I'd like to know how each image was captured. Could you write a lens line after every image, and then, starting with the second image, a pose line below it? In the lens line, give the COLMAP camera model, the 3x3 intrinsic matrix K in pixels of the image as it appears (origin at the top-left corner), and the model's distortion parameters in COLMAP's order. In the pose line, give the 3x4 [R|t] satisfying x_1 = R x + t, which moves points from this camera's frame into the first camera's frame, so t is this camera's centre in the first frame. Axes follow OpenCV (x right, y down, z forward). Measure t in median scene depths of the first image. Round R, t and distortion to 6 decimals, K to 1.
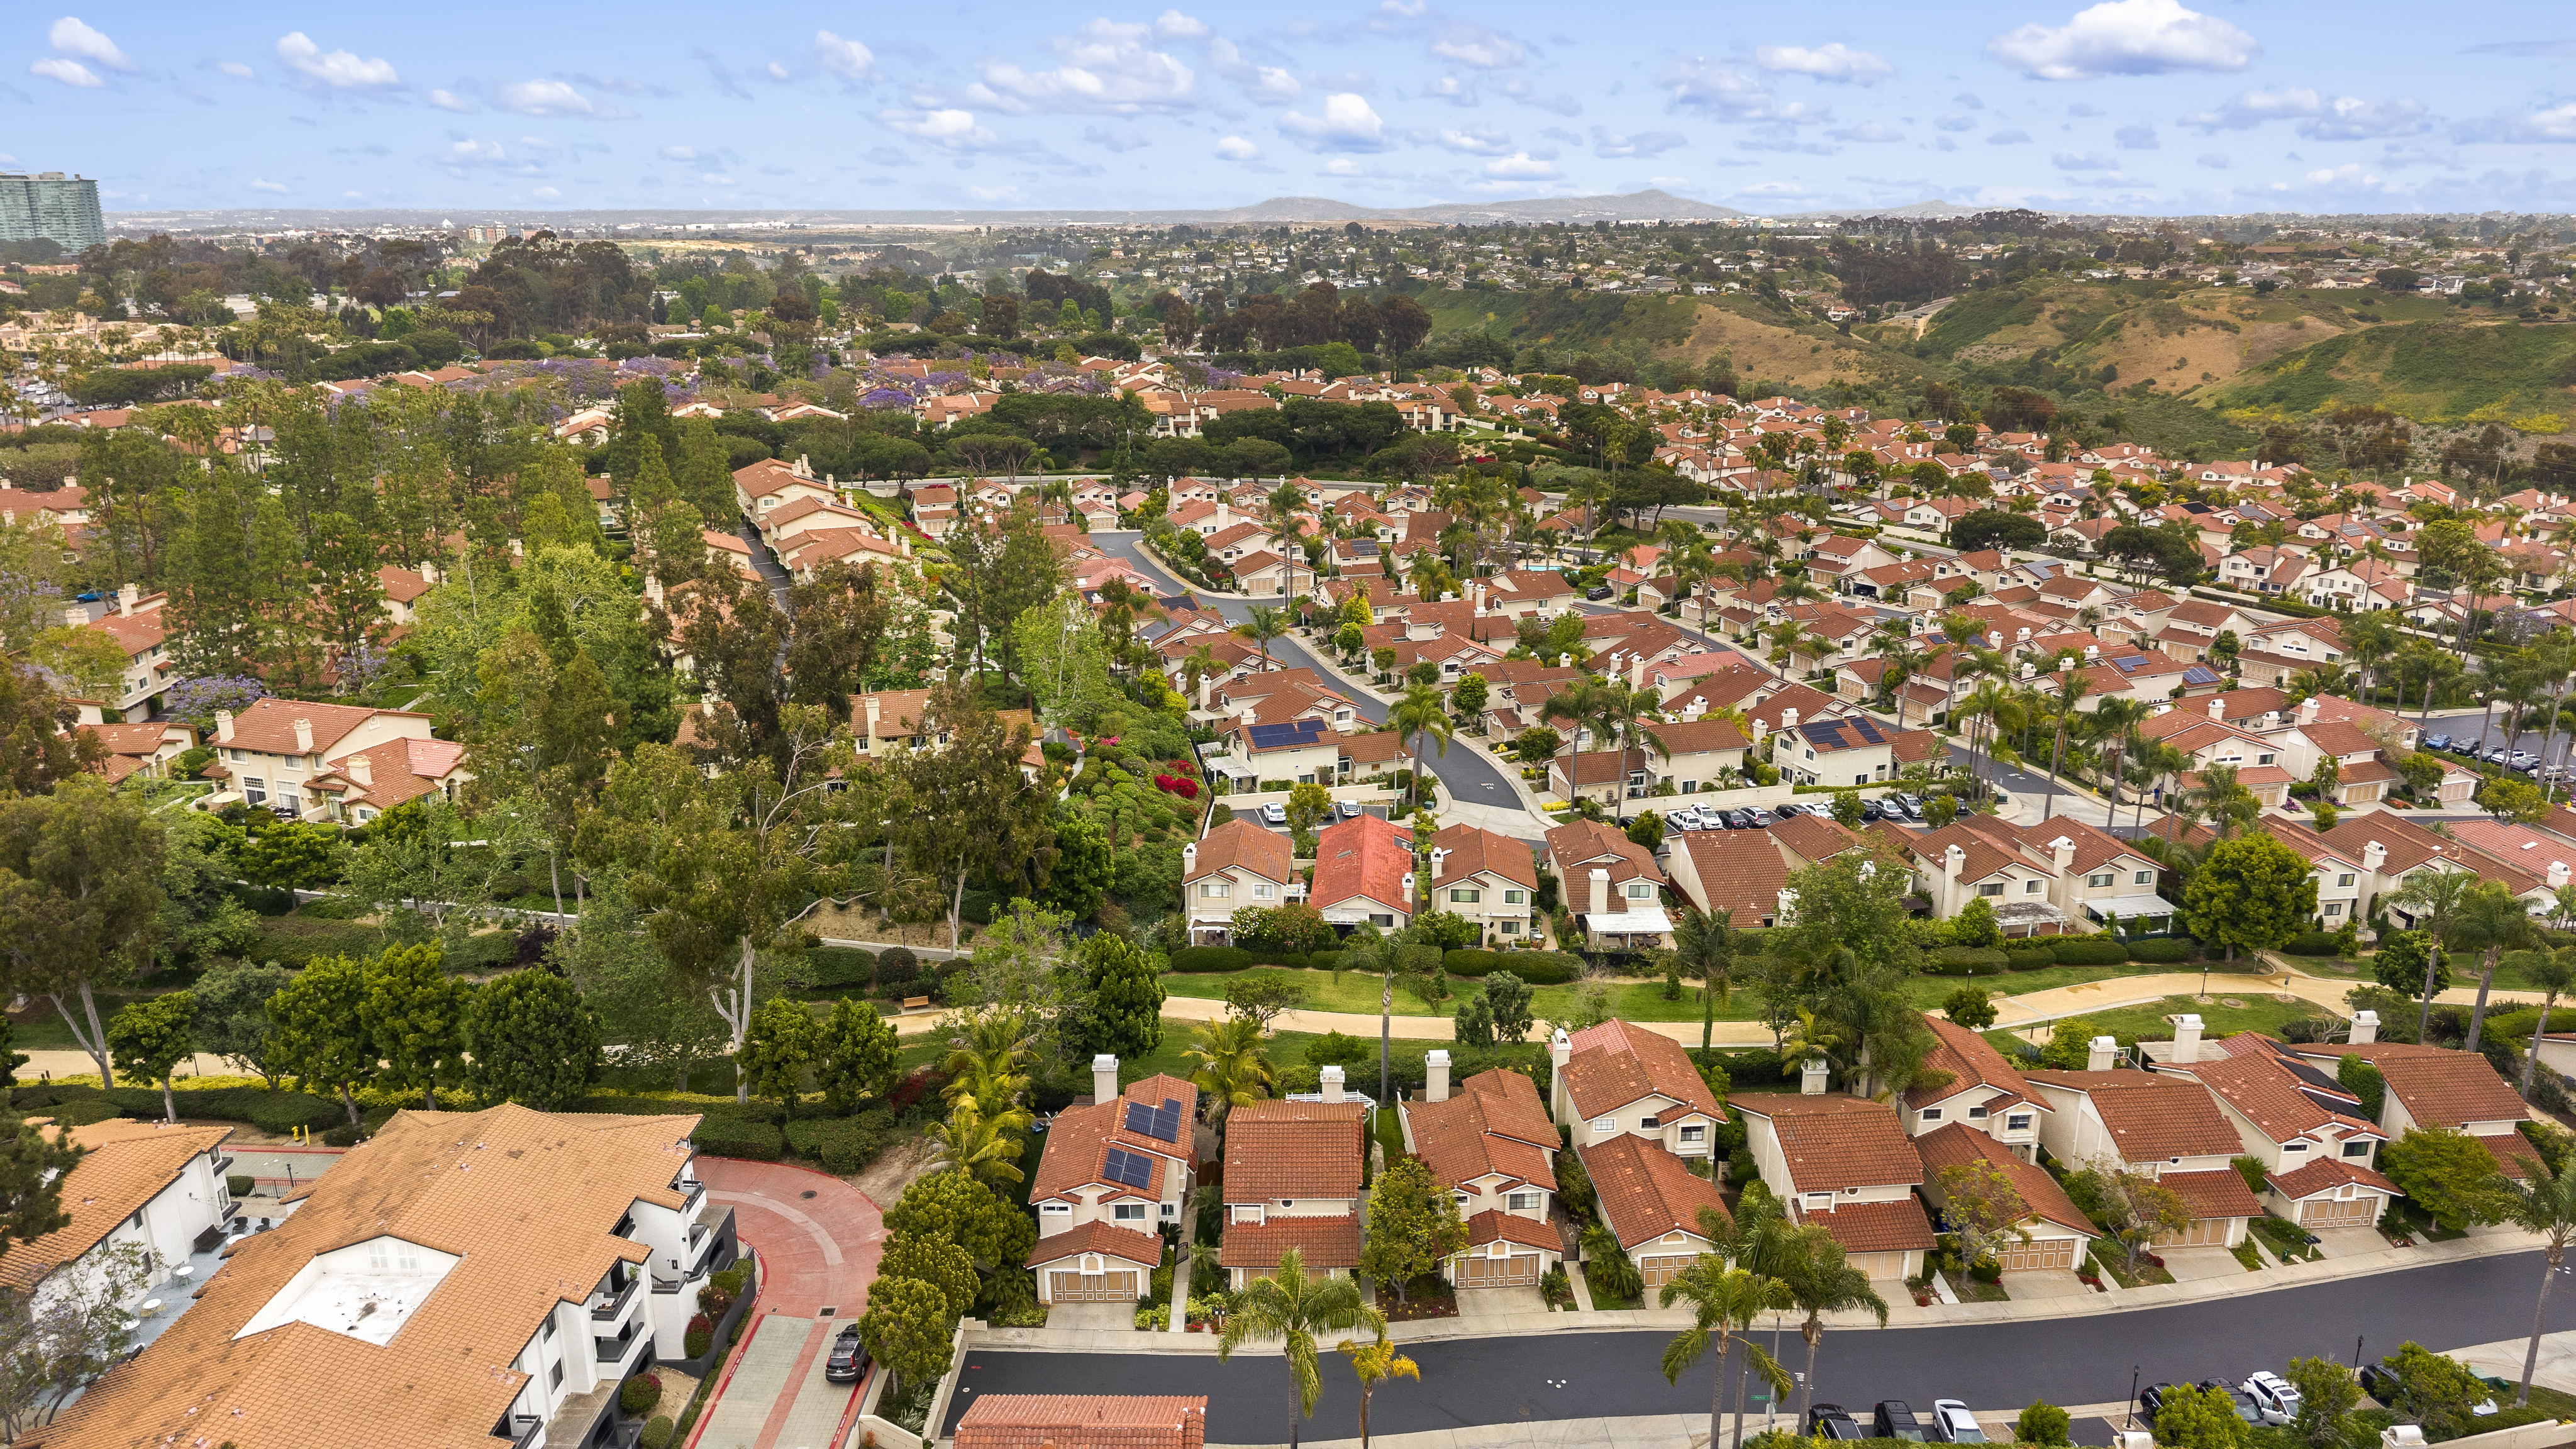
lens RADIAL K [[1710.7, 0, 1288.0], [0, 1710.7, 724.5], [0, 0, 1]] dist [0.072229, -0.096866]
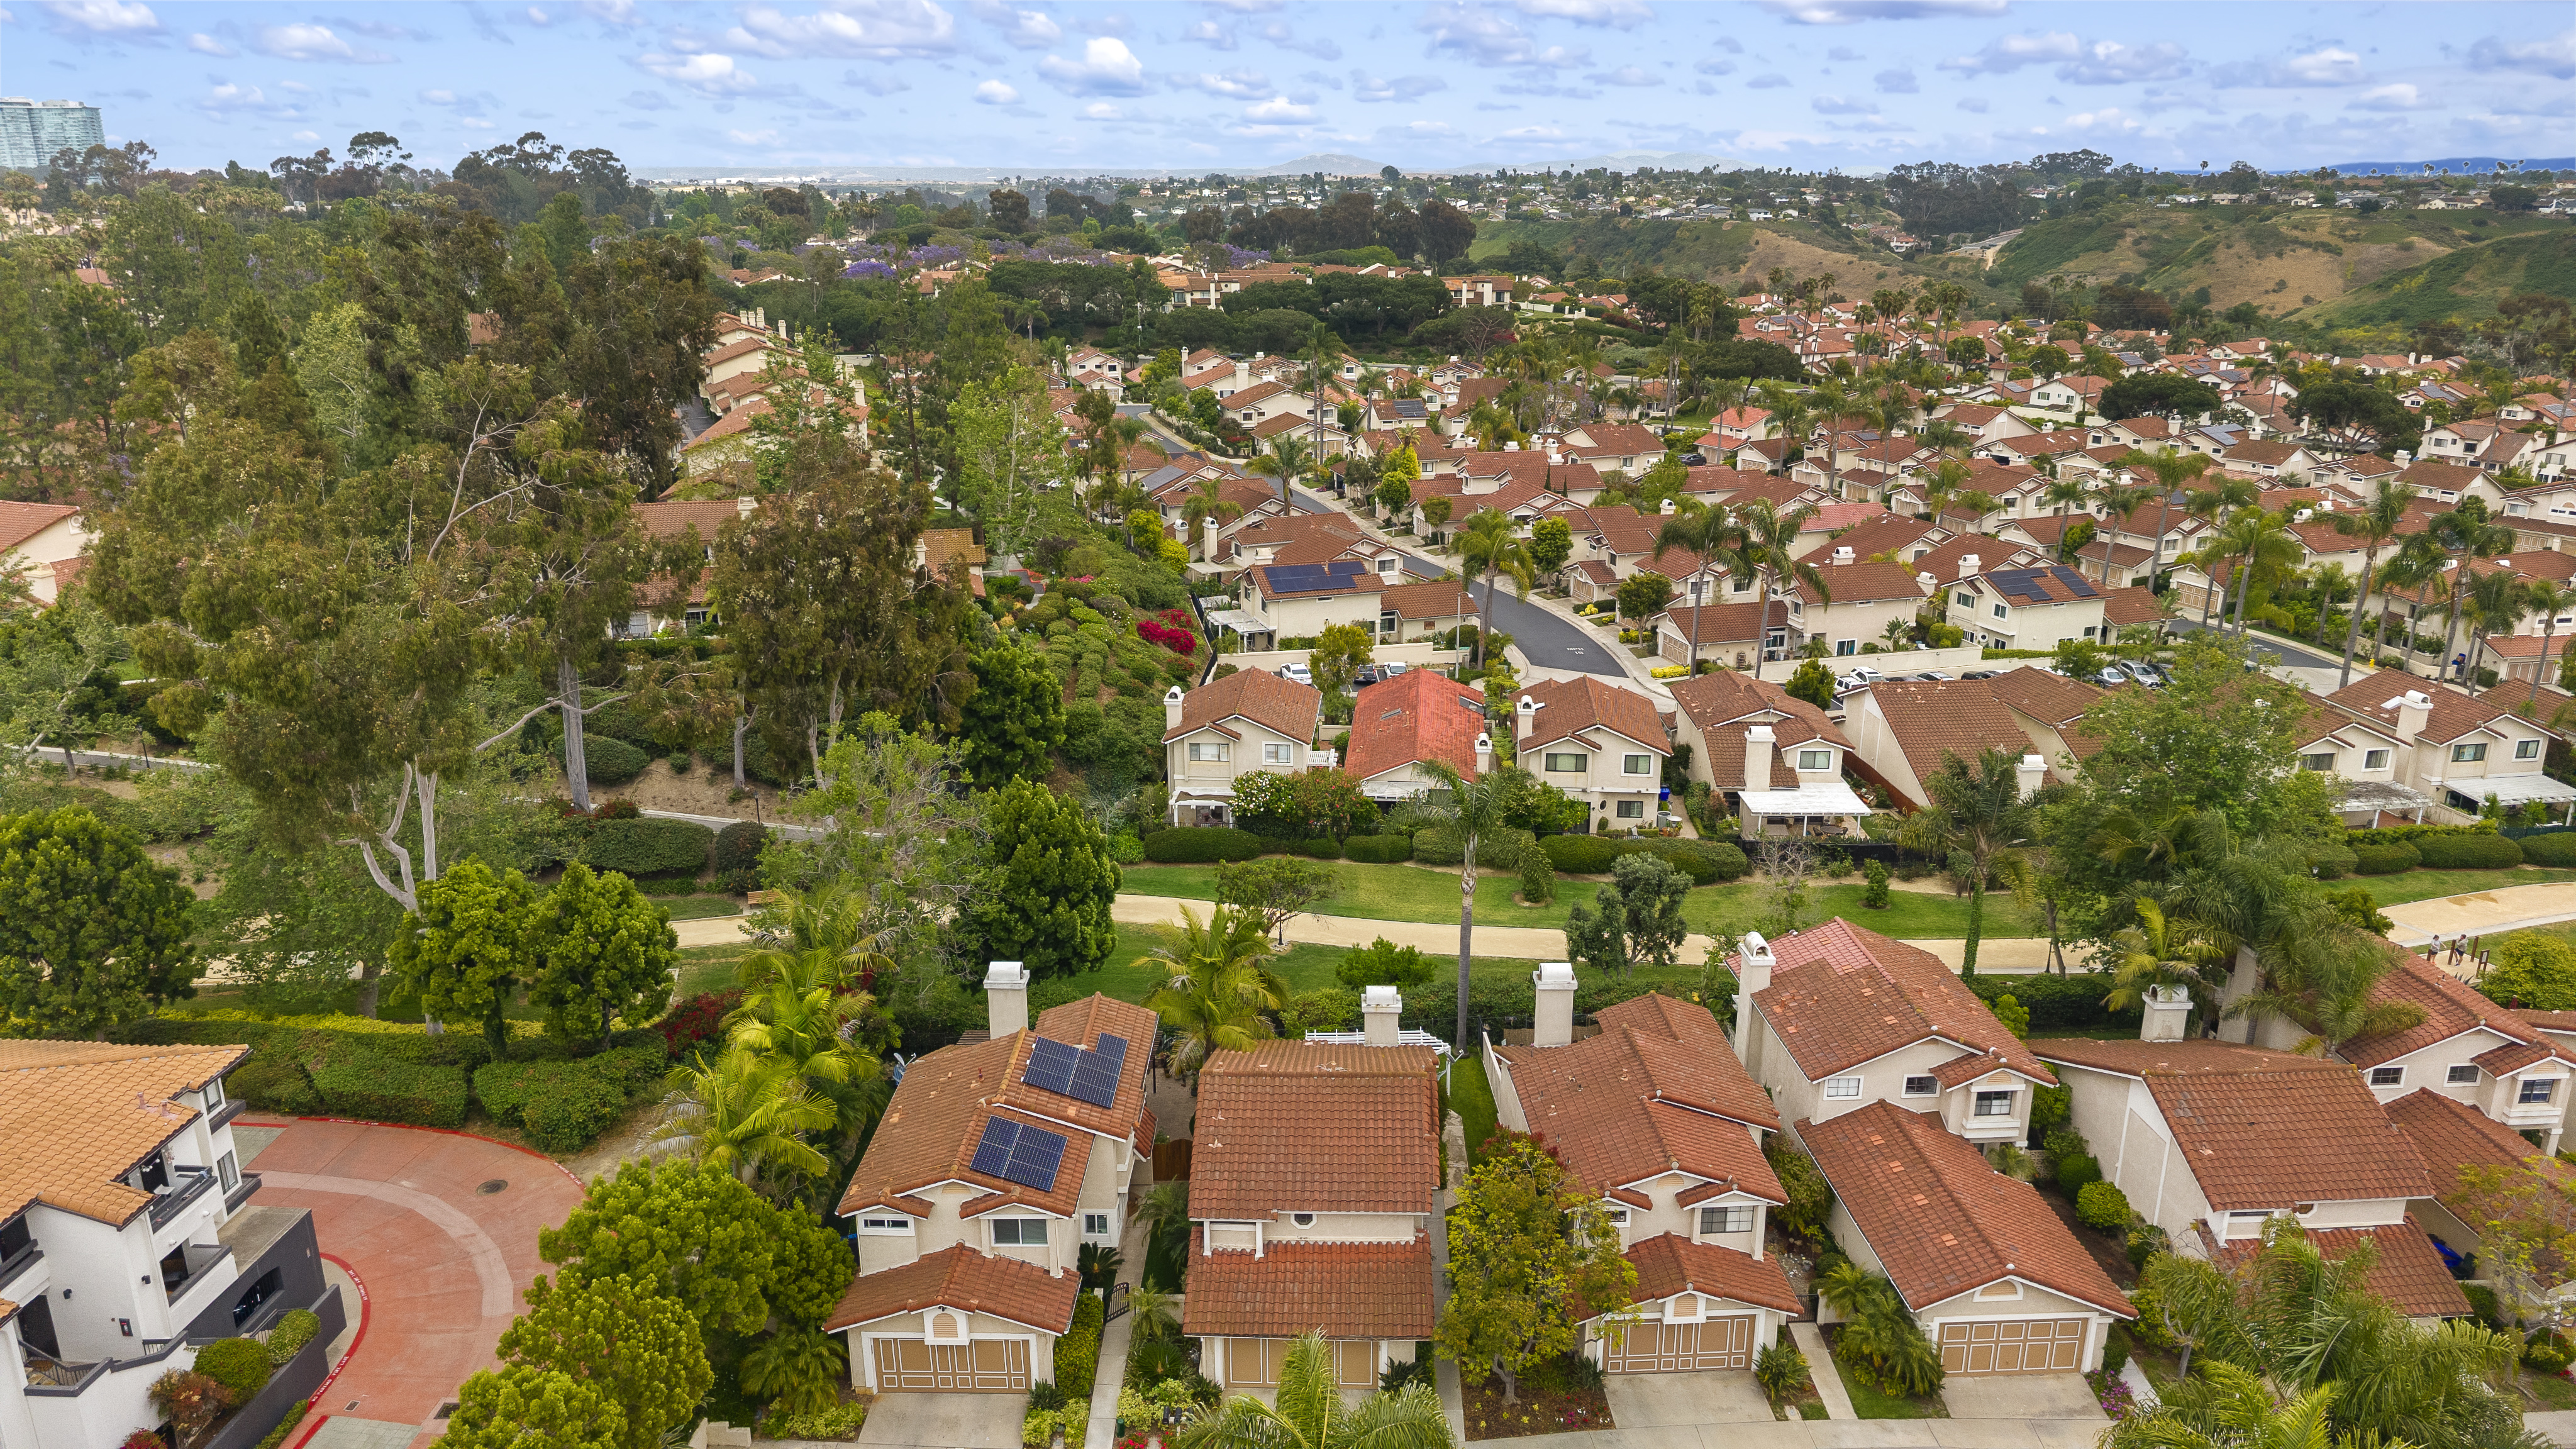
lens RADIAL K [[1715.4, 0, 1288.0], [0, 1715.4, 724.5], [0, 0, 1]] dist [0.045471, -0.055748]
pose [[0.999812, 0.009883, -0.016692, 0.001236], [-0.009548, 0.999753, 0.020078, 0.063786], [0.016886, -0.019914, 0.999659, 0.265396]]
